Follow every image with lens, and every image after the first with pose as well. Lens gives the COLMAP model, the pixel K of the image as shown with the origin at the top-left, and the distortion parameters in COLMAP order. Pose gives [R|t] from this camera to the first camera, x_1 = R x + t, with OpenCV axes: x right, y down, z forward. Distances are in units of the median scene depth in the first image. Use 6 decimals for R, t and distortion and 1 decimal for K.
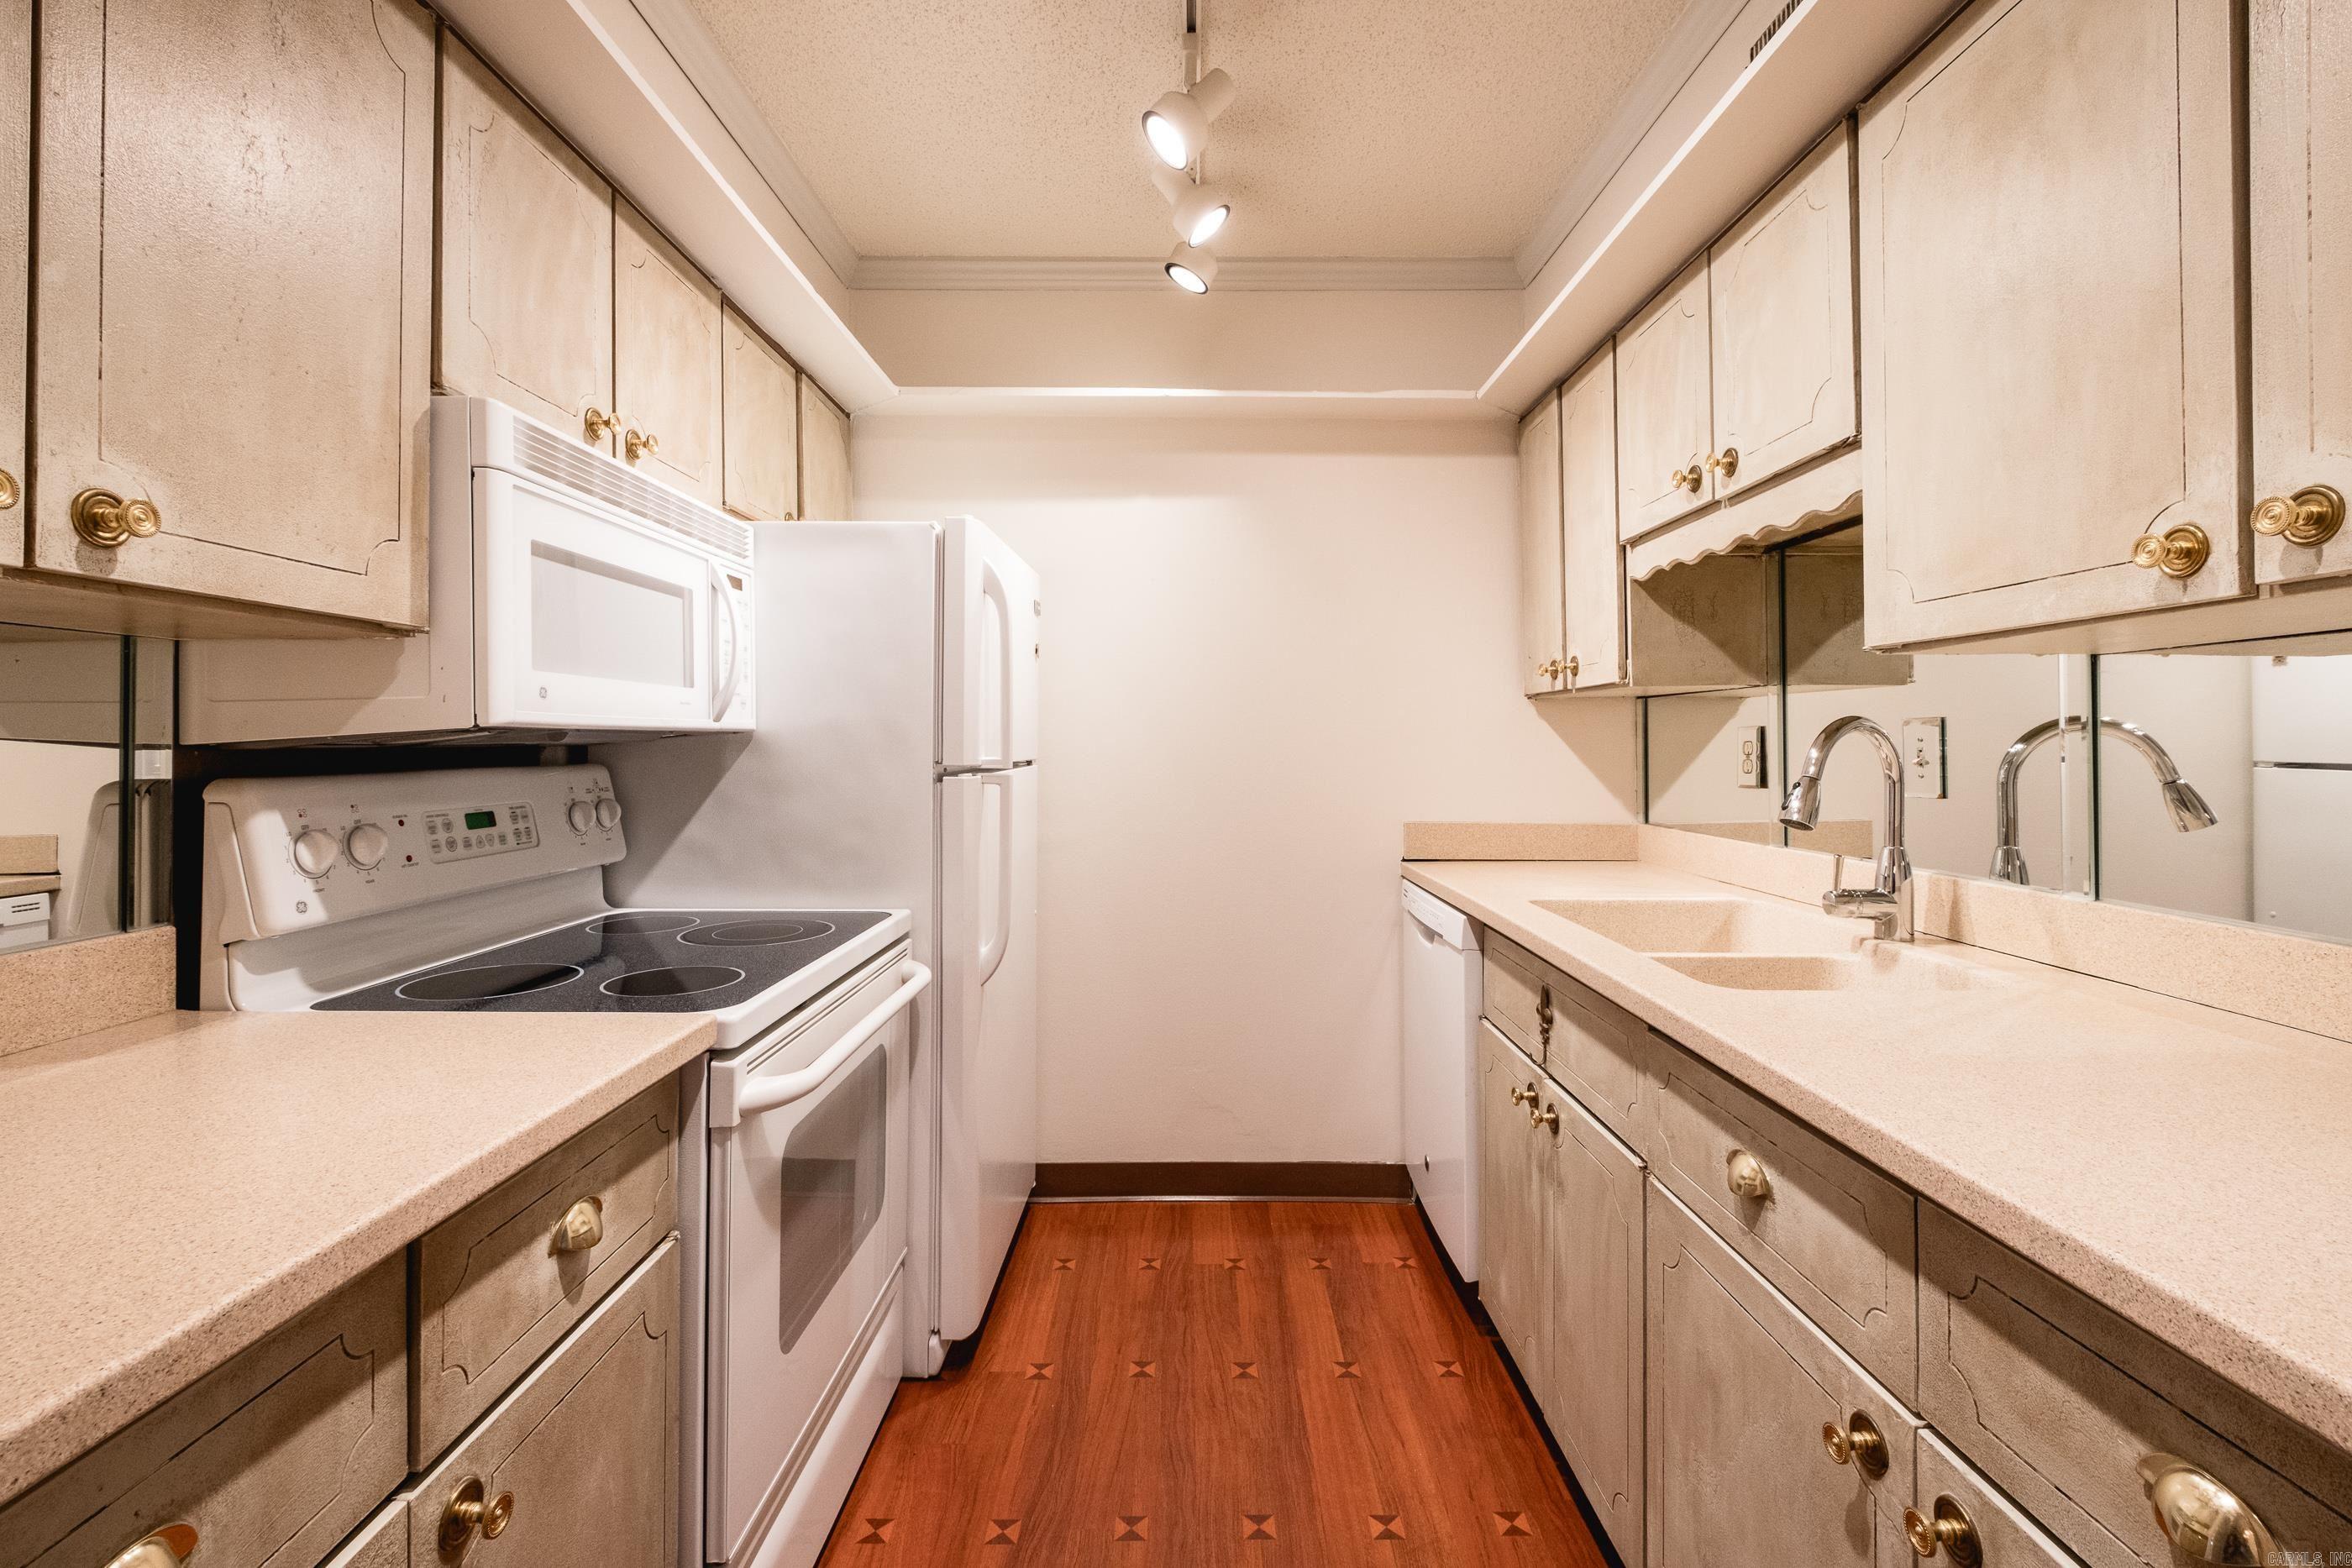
lens RADIAL K [[1031.8, 0, 1185.4], [0, 1031.8, 735.5], [0, 0, 1]] dist [-0.001252, -0.003704]
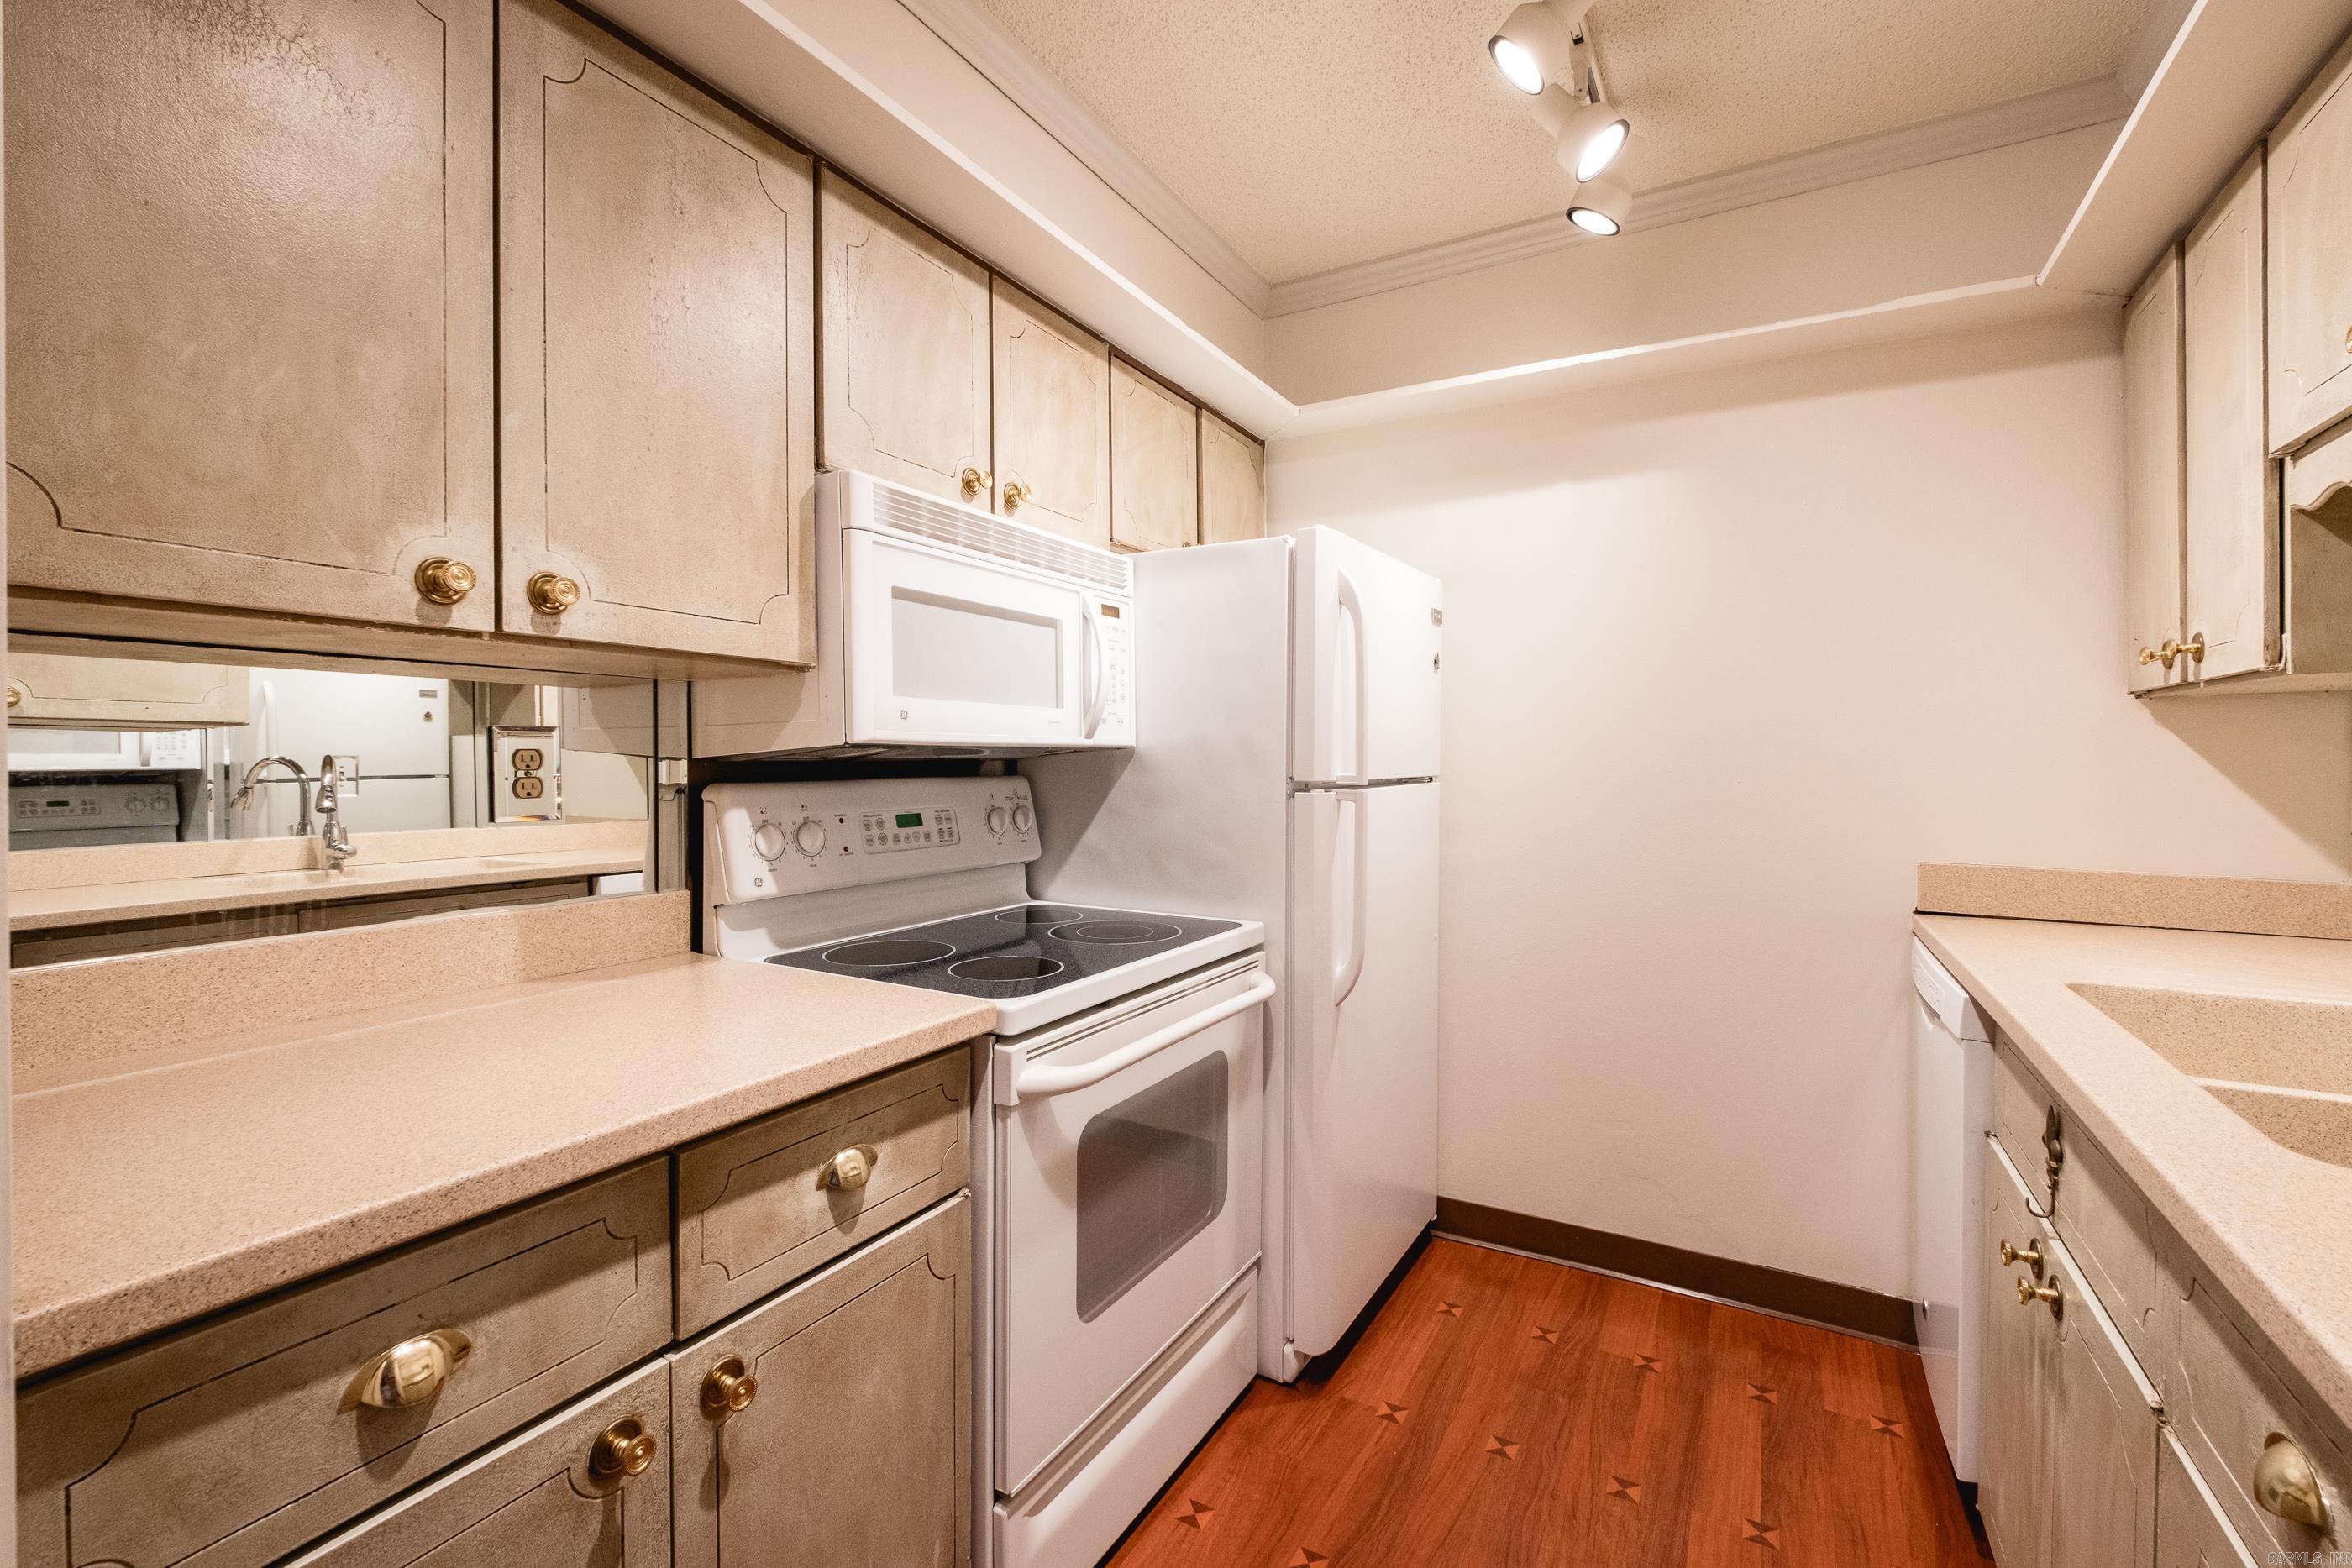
lens RADIAL K [[1005.5, 0, 1166.2], [0, 1005.5, 777.1], [0, 0, 1]] dist [0.003598, -0.005765]
pose [[0.864989, 0.011350, -0.501662, 0.171973], [0.000961, 0.999705, 0.024275, 0.001881], [0.501789, -0.021480, 0.864723, 0.117730]]
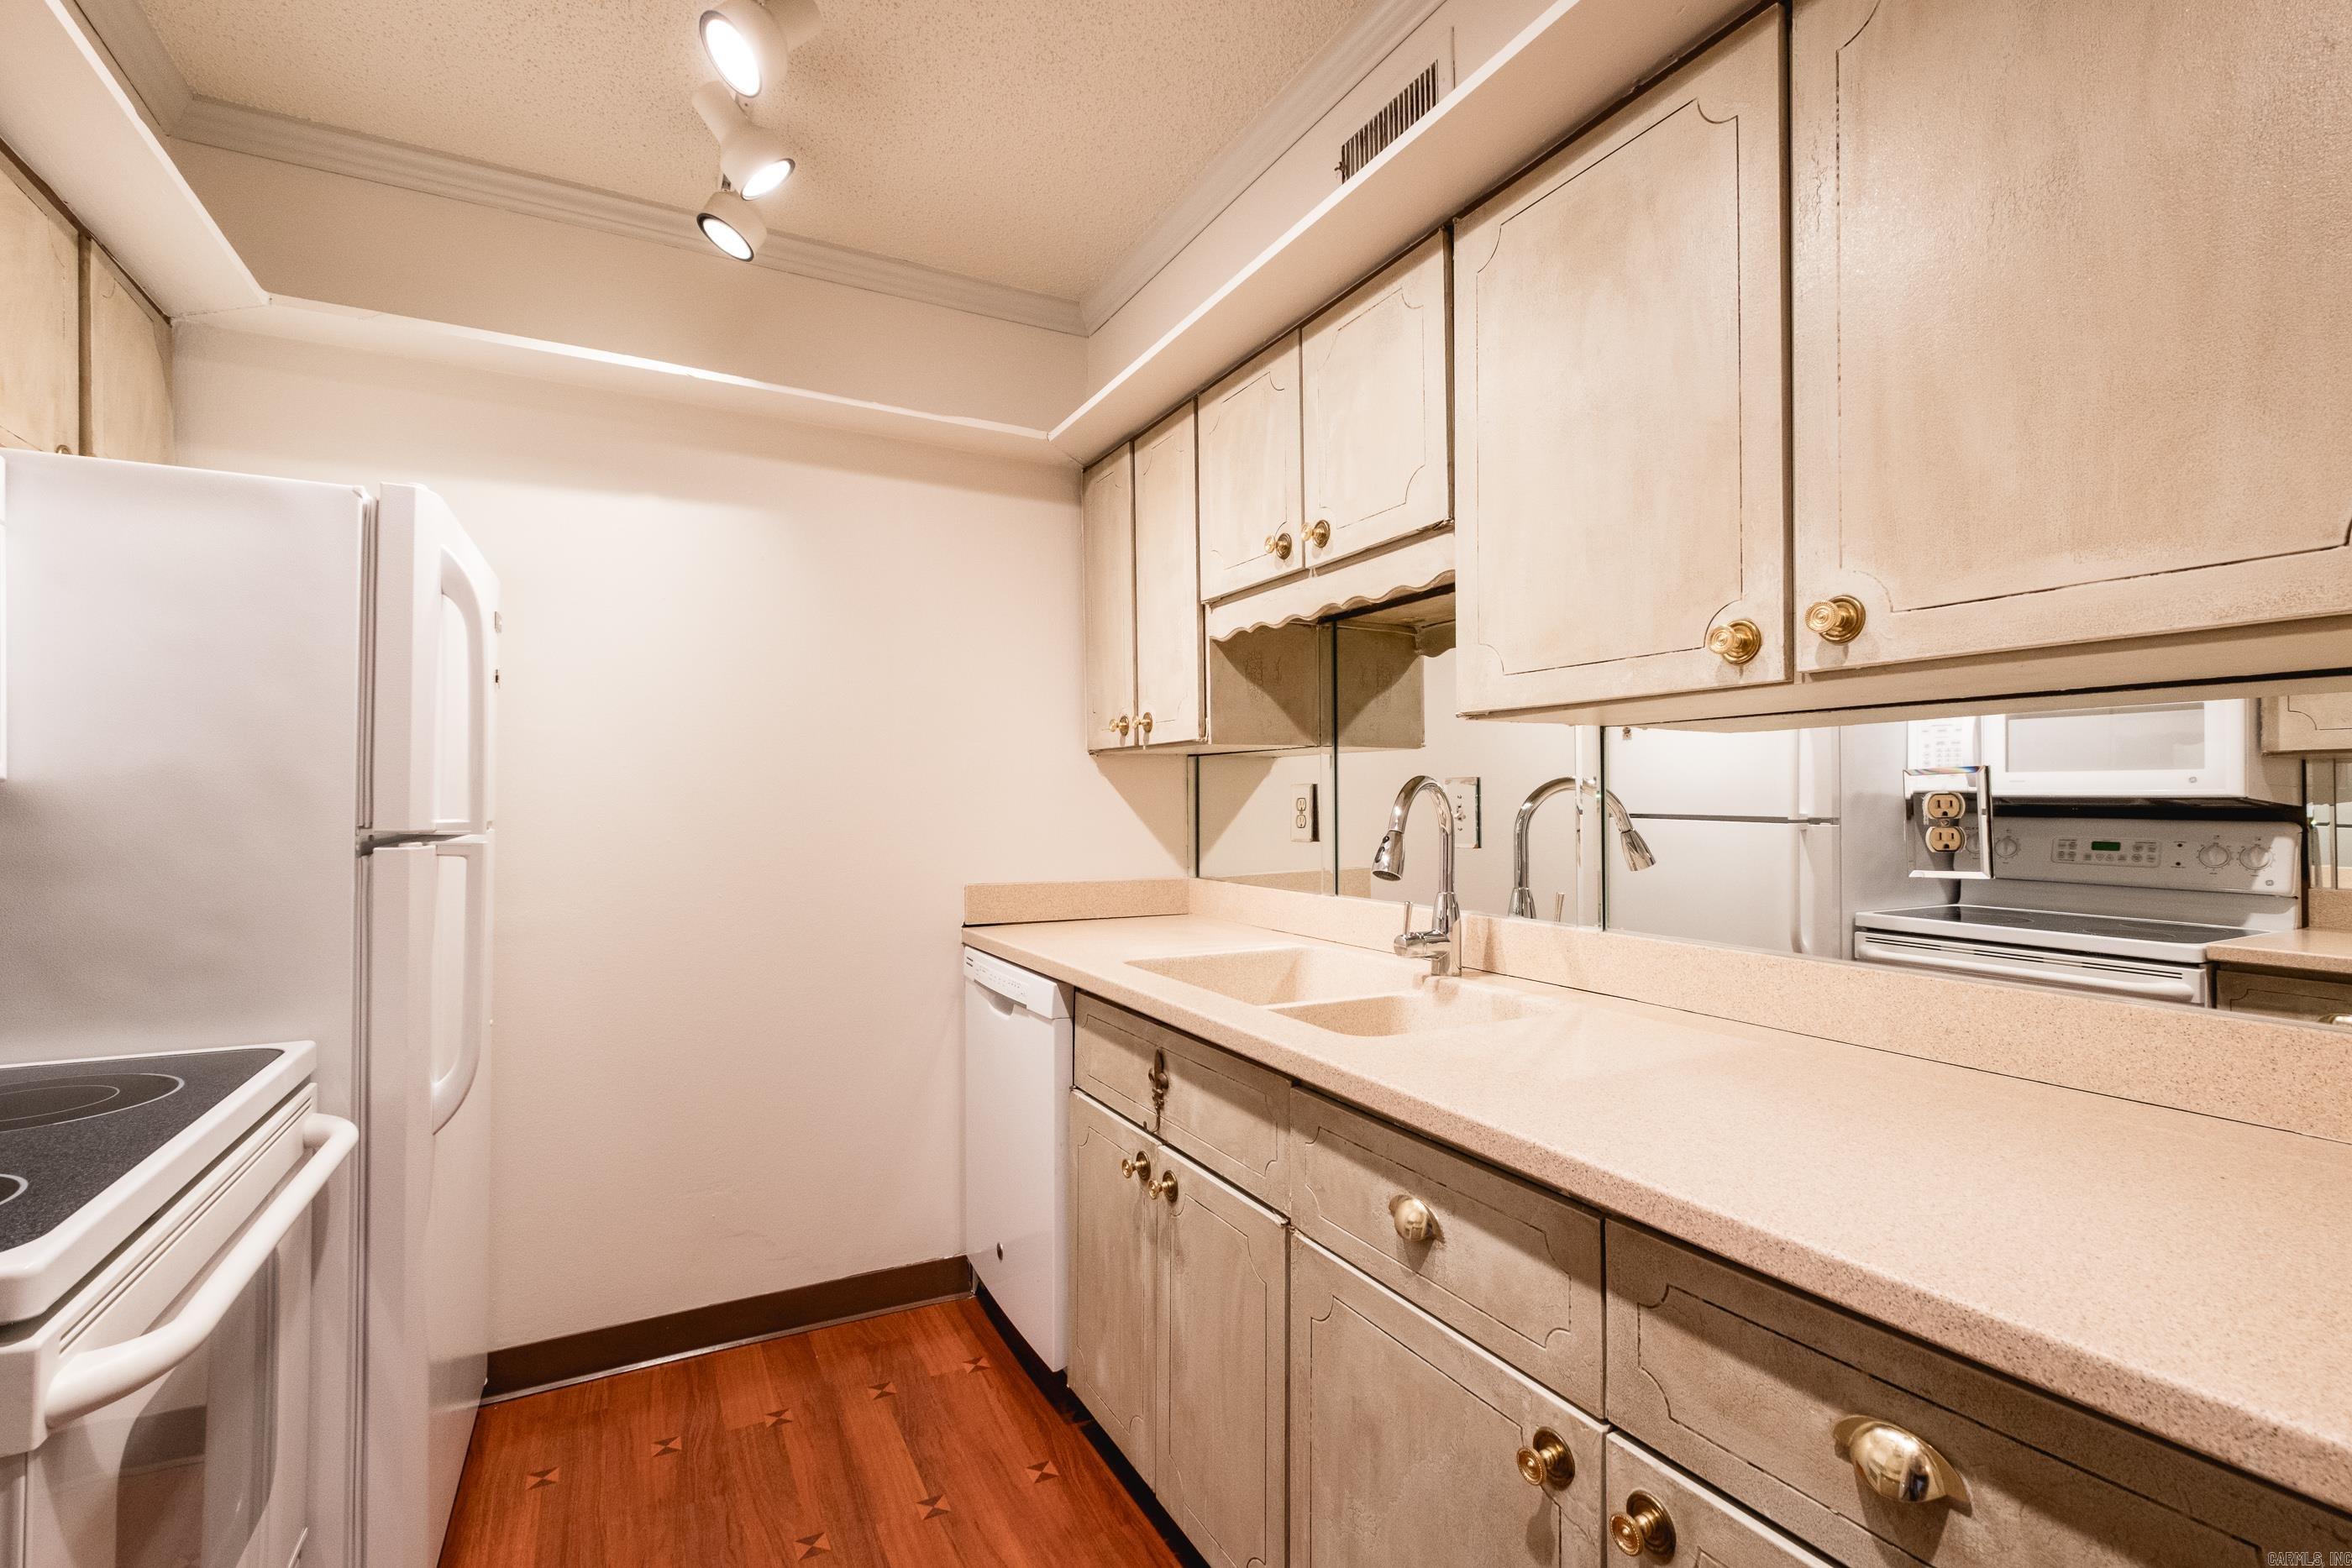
lens RADIAL K [[1059.1, 0, 1191.5], [0, 1059.1, 786.4], [0, 0, 1]] dist [0.006040, -0.007707]
pose [[0.880598, 0.005359, 0.473835, -0.101344], [-0.003208, 0.999981, -0.005348, -0.000177], [-0.473854, 0.003189, 0.880598, 0.109674]]
